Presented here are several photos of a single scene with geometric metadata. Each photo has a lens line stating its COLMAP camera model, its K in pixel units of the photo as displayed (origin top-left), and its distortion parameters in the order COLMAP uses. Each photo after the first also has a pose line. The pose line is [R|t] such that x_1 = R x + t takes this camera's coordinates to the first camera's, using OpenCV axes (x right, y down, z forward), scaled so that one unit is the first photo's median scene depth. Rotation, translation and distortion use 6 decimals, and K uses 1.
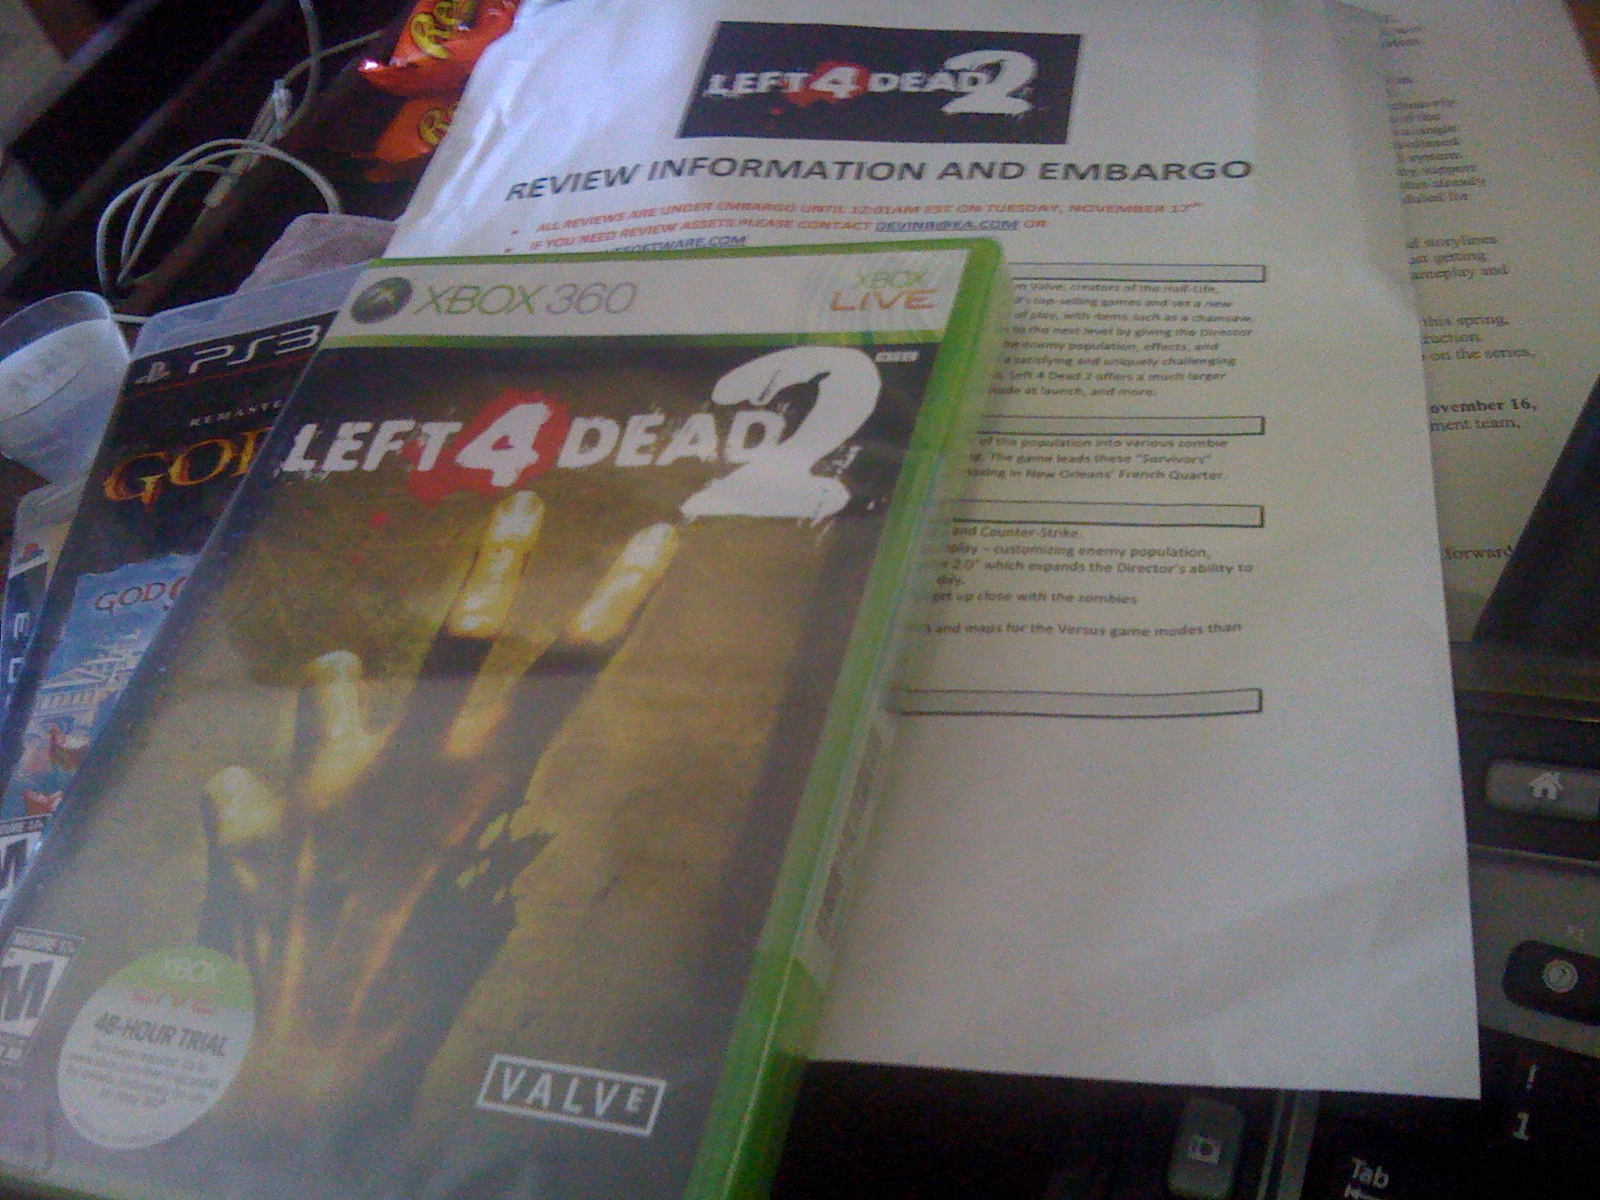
lens RADIAL K [[1772.5, 0, 792.6], [0, 1772.5, 594.5], [0, 0, 1]] dist [-0.007121, 0.000000]
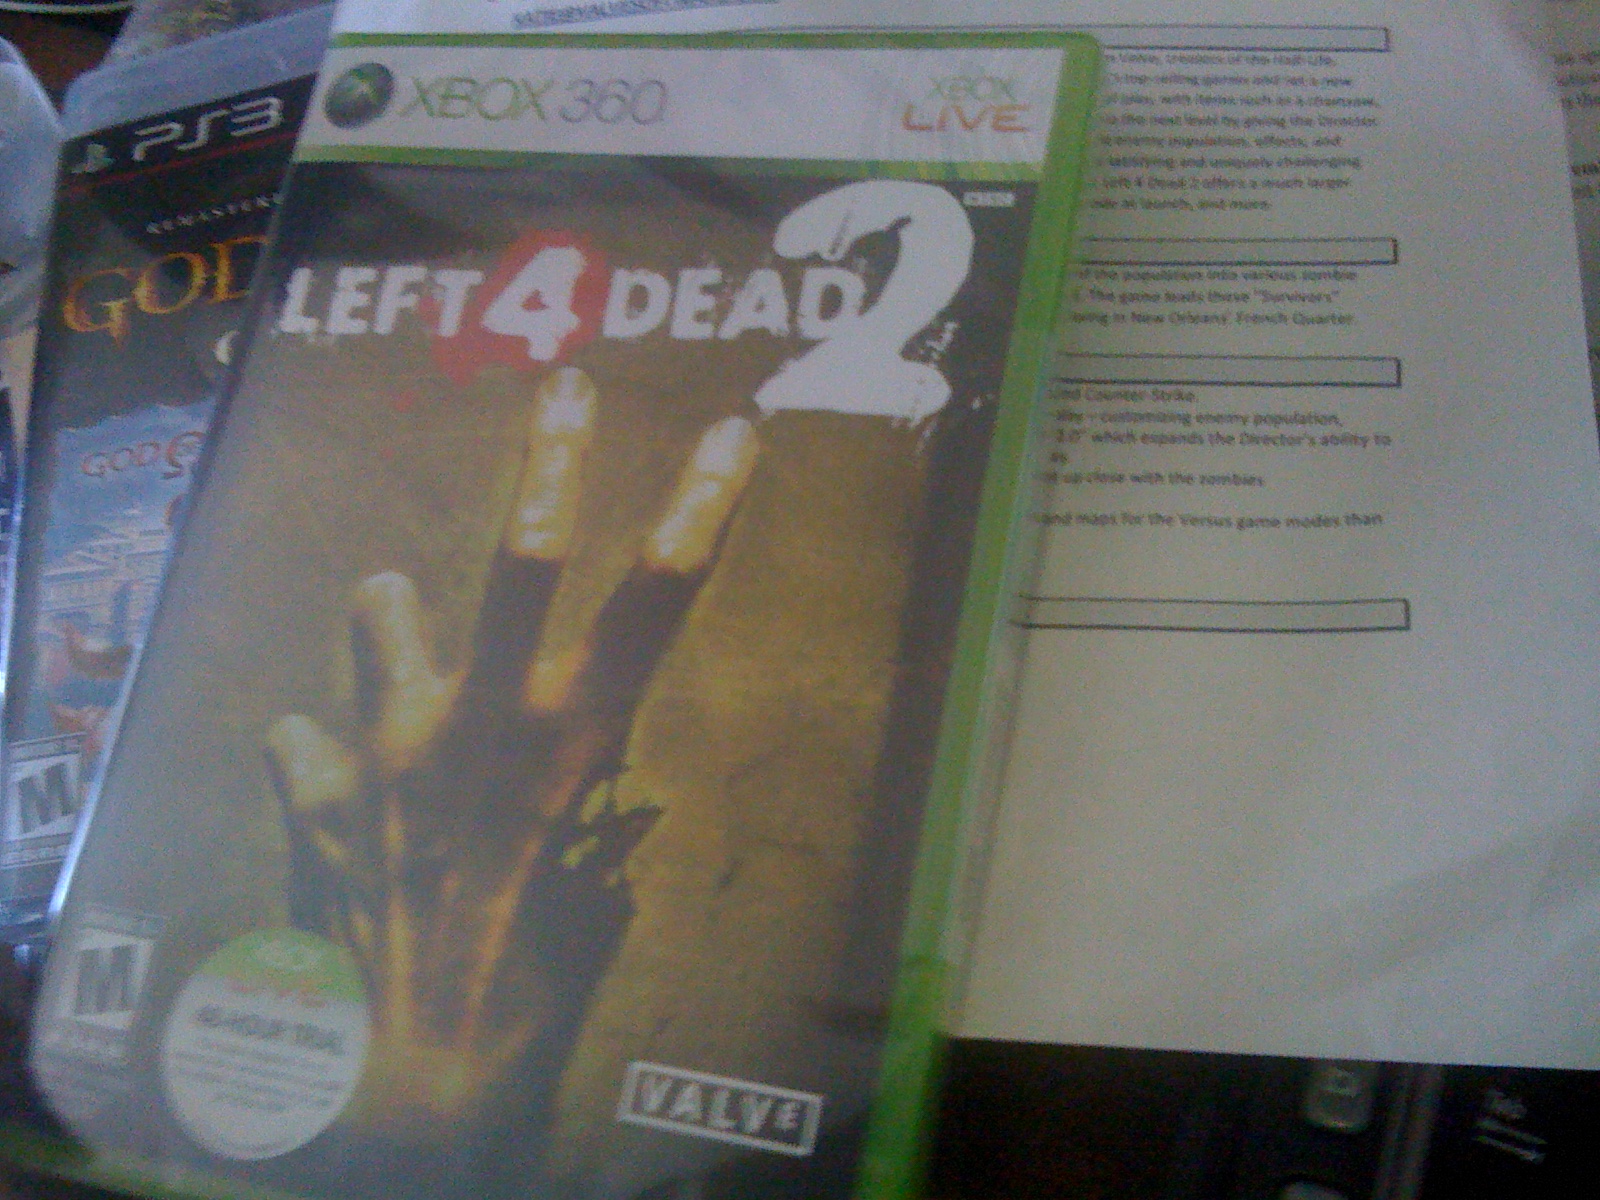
lens RADIAL K [[1772.5, 0, 807.4], [0, 1772.5, 604.2], [0, 0, 1]] dist [-0.007121, 0.000000]
pose [[0.997353, -0.061159, 0.039315, -0.078595], [0.046365, 0.951535, 0.304027, -0.220021], [-0.056003, -0.301399, 0.951852, 0.121160]]
